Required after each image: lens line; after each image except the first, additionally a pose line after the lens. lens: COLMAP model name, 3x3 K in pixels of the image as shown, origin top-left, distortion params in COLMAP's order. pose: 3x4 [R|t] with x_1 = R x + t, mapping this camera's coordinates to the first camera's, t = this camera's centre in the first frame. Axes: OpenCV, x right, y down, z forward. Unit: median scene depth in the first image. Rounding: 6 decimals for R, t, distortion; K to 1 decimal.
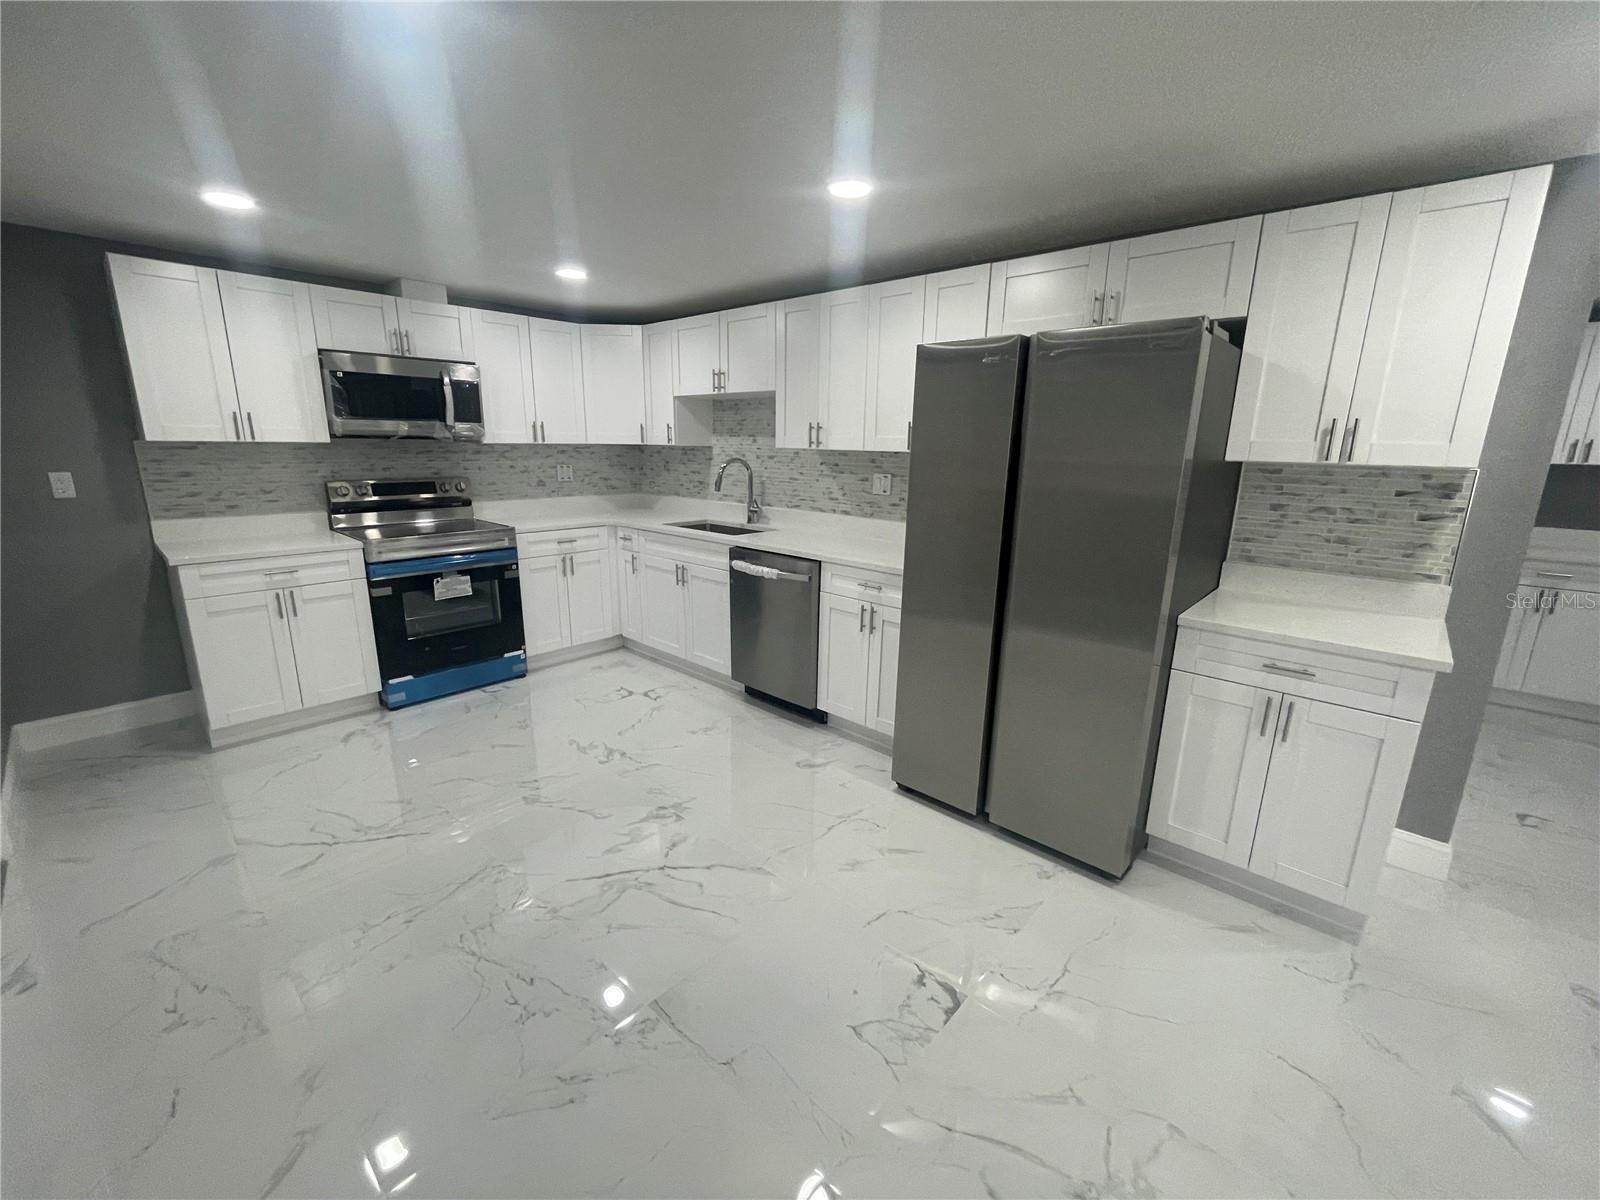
lens RADIAL K [[650.1, 0, 800.0], [0, 650.1, 593.4], [0, 0, 1]] dist [-0.001896, -0.000513]
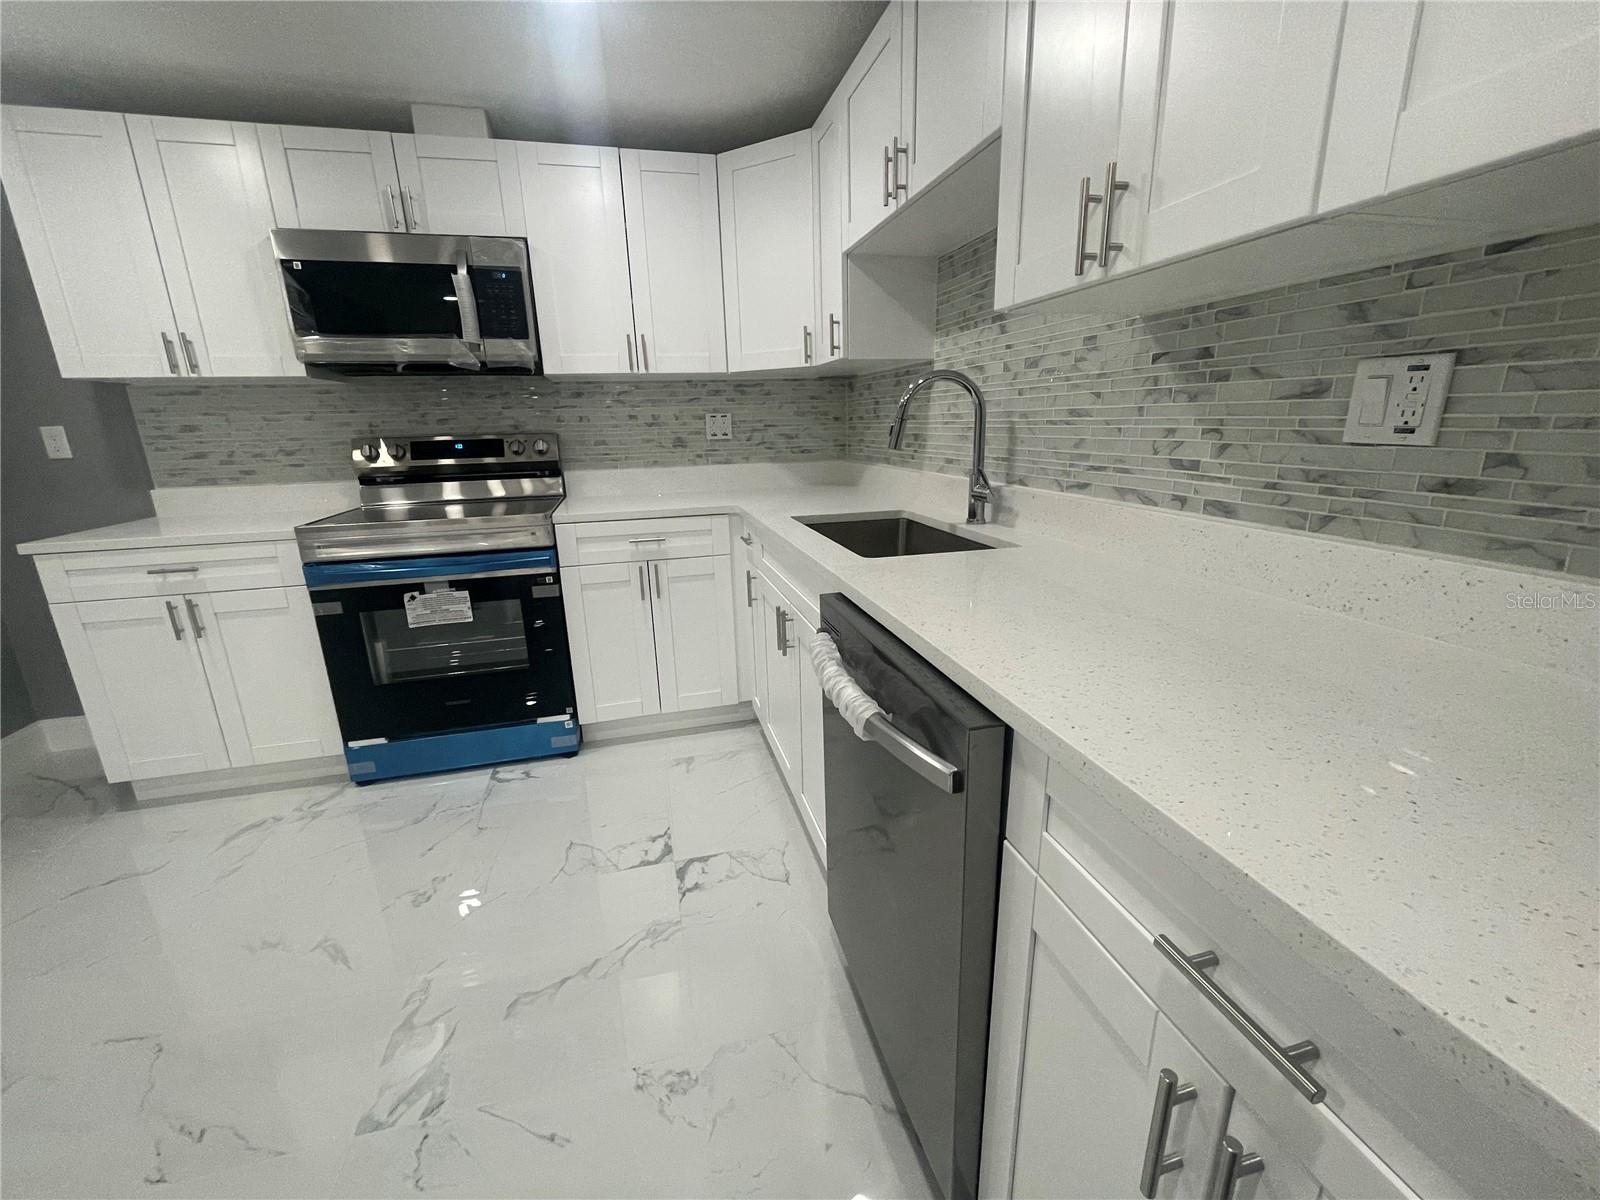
lens RADIAL K [[650.1, 0, 799.2], [0, 650.1, 594.9], [0, 0, 1]] dist [-0.001896, -0.000513]
pose [[0.836605, 0.107869, -0.537081, 0.077910], [-0.088953, 0.994160, 0.061108, -0.090469], [0.540536, -0.003348, 0.841314, 0.675593]]
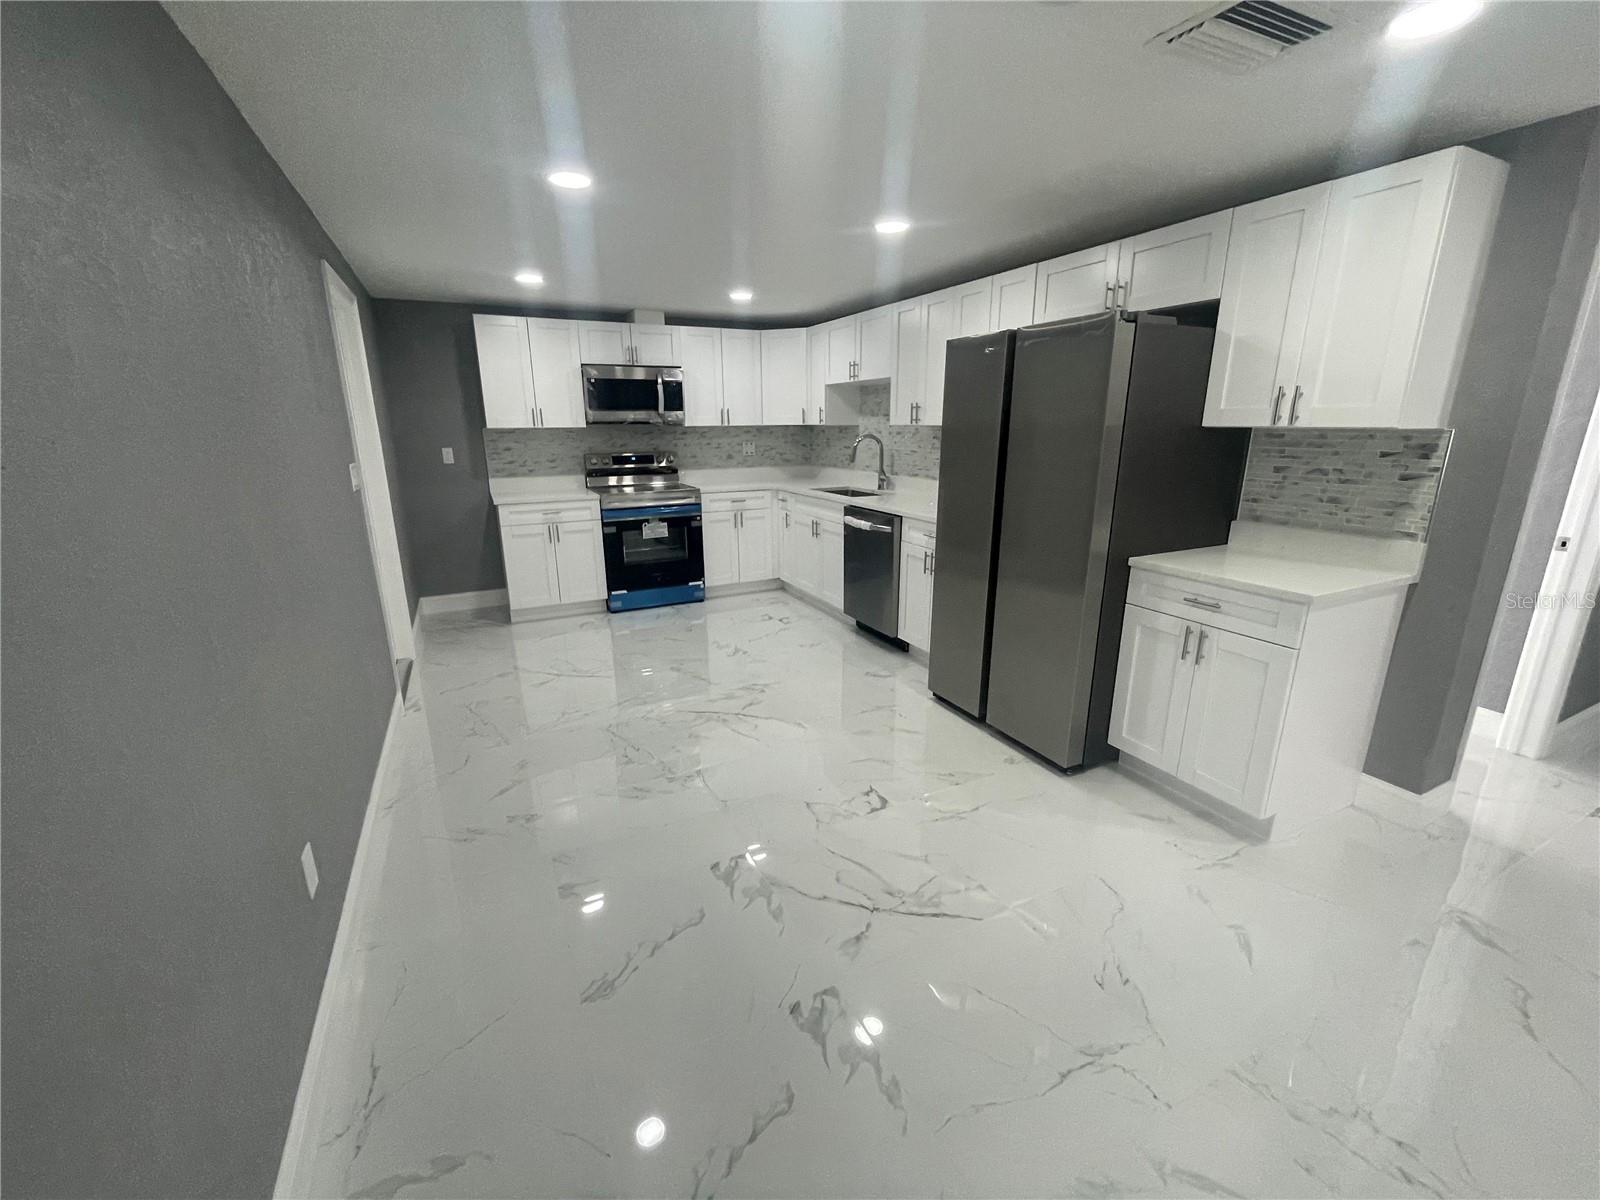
lens RADIAL K [[650.1, 0, 800.4], [0, 650.1, 593.4], [0, 0, 1]] dist [-0.001896, -0.000513]
pose [[0.932141, 0.071297, -0.355008, 0.266166], [-0.062003, 0.997371, 0.037504, 0.055105], [0.356748, -0.012947, 0.934111, -0.198334]]
